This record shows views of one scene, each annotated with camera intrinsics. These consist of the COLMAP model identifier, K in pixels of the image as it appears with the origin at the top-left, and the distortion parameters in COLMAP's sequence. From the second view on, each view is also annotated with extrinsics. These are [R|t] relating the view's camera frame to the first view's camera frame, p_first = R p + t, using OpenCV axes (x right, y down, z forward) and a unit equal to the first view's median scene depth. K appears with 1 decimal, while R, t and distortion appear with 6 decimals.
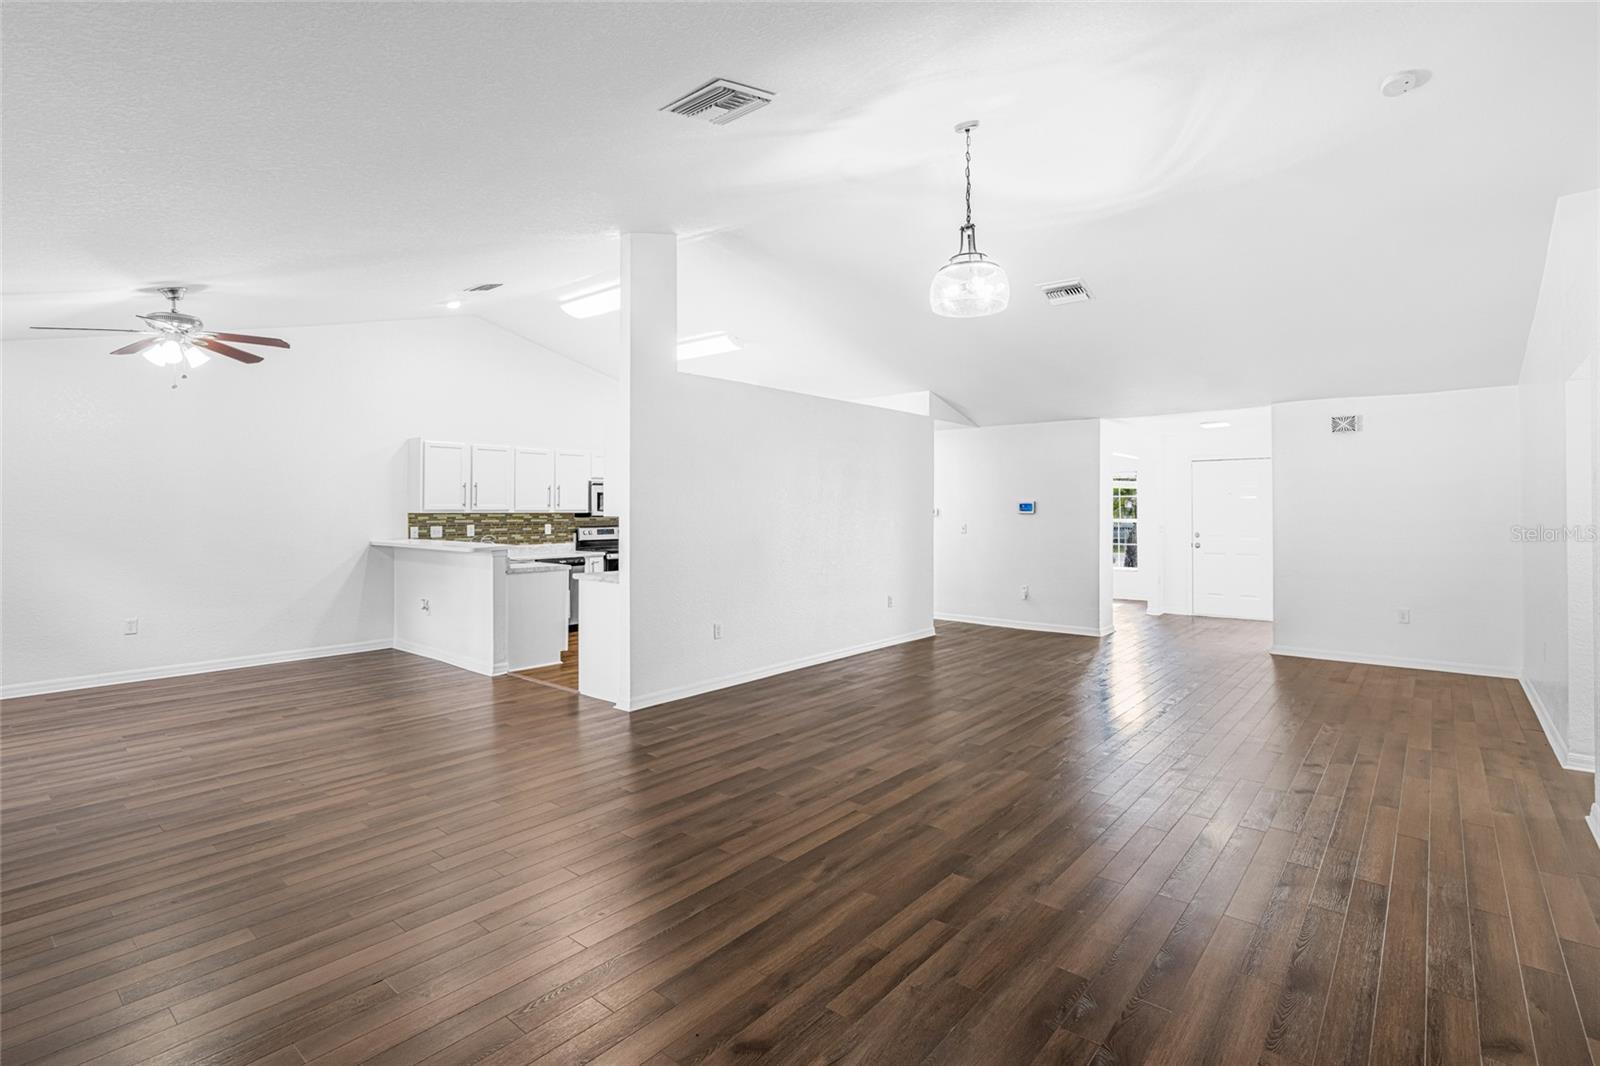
lens RADIAL K [[731.9, 0, 794.8], [0, 731.9, 518.2], [0, 0, 1]] dist [-0.011235, 0.003862]
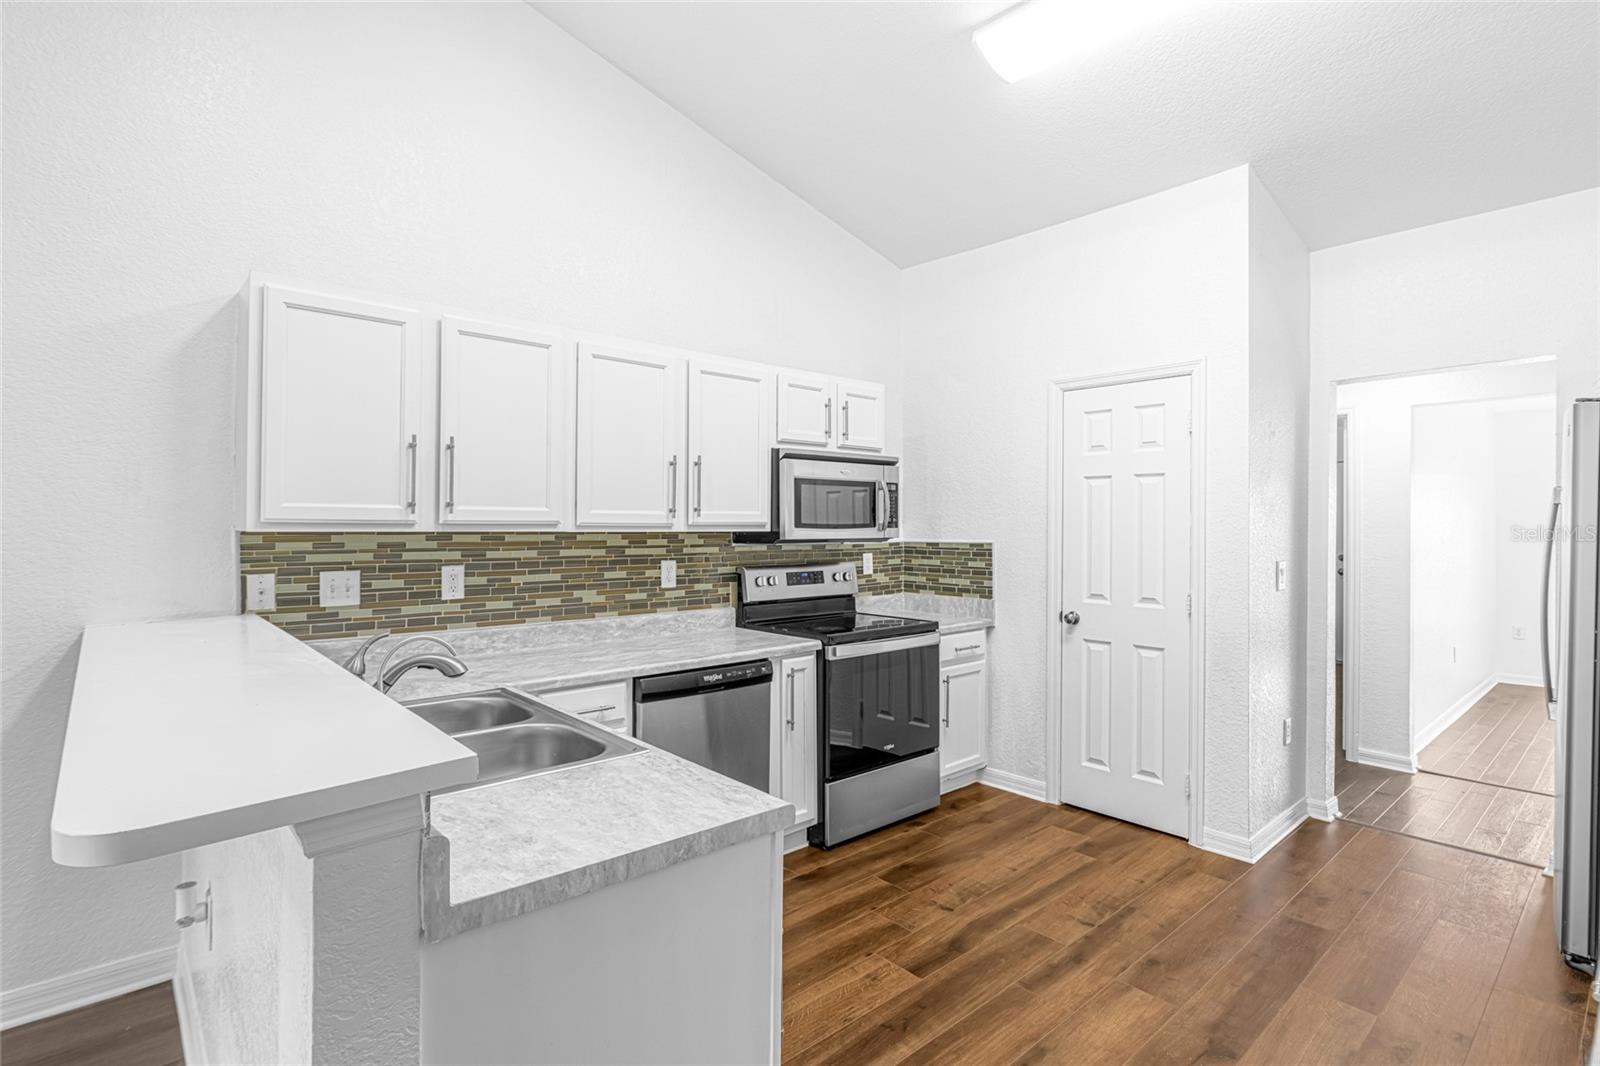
lens RADIAL K [[773.9, 0, 796.2], [0, 773.9, 529.4], [0, 0, 1]] dist [-0.011929, 0.004976]
pose [[0.988052, 0.004131, -0.154068, -0.215888], [-0.005118, 0.999969, -0.006010, -0.006399], [0.154038, 0.006727, 0.988042, 0.629105]]
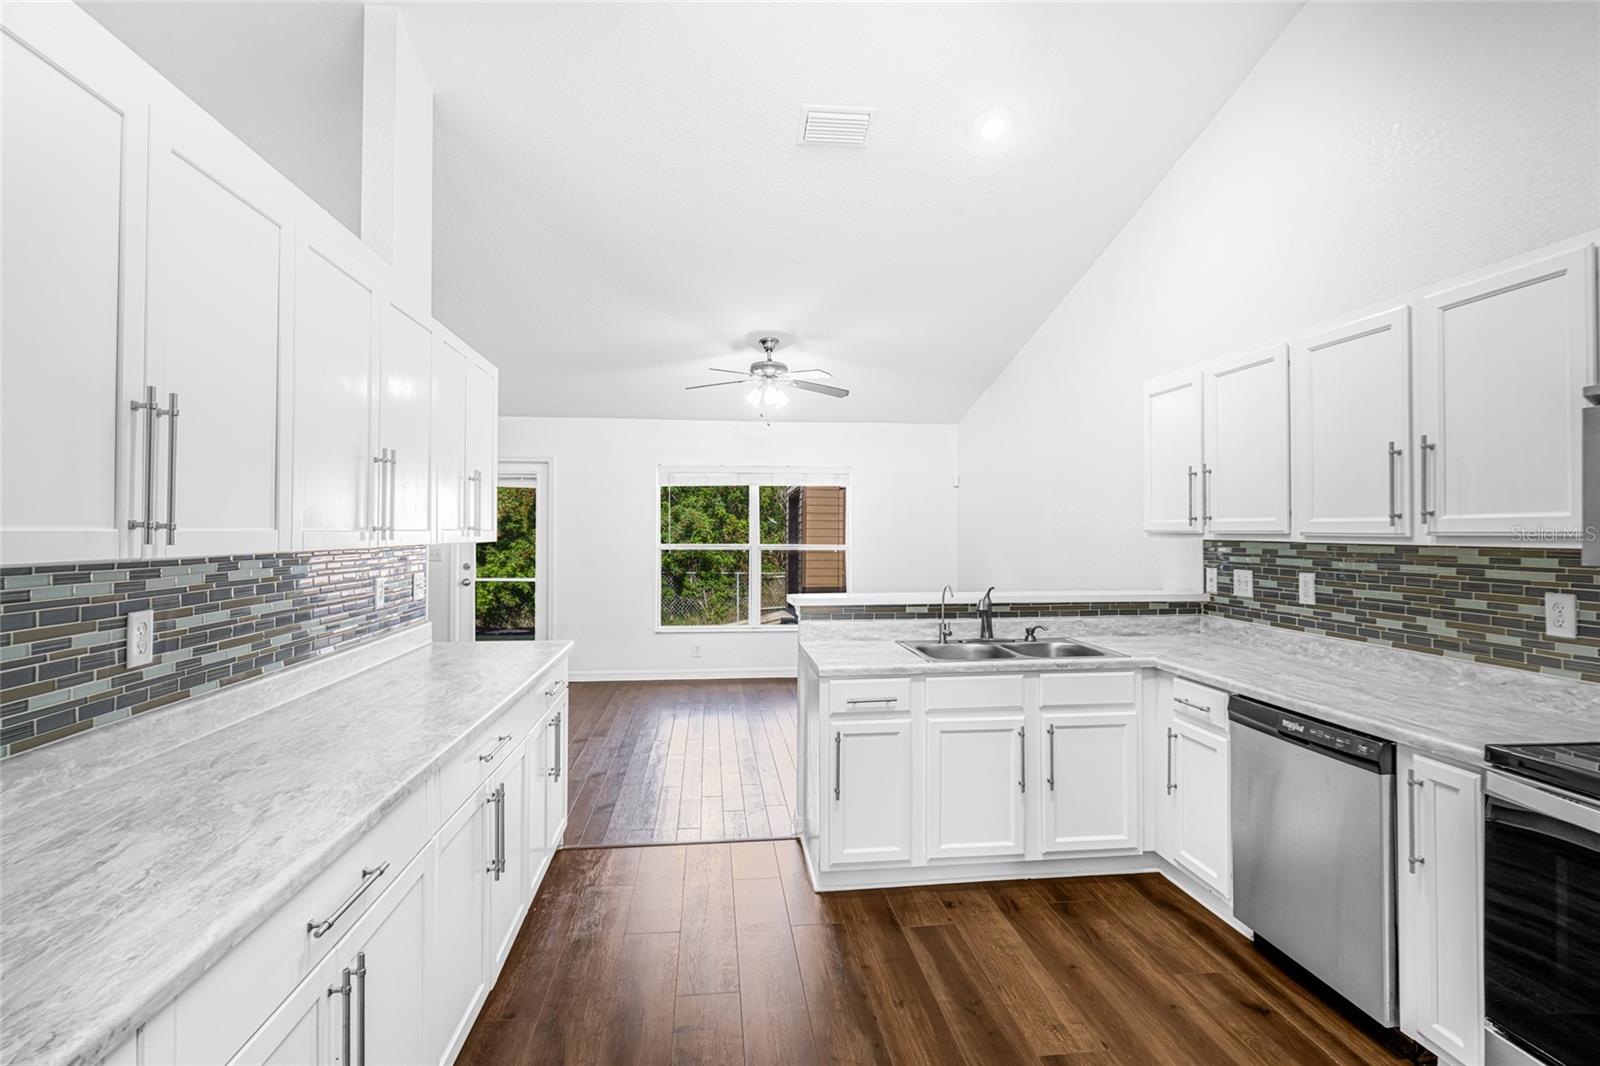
lens RADIAL K [[773.9, 0, 797.0], [0, 773.9, 521.6], [0, 0, 1]] dist [-0.011929, 0.004976]
pose [[-0.696449, -0.008729, -0.717553, 0.013972], [-0.008741, 0.999955, -0.003680, -0.012644], [0.717553, 0.003710, -0.696494, 1.024890]]
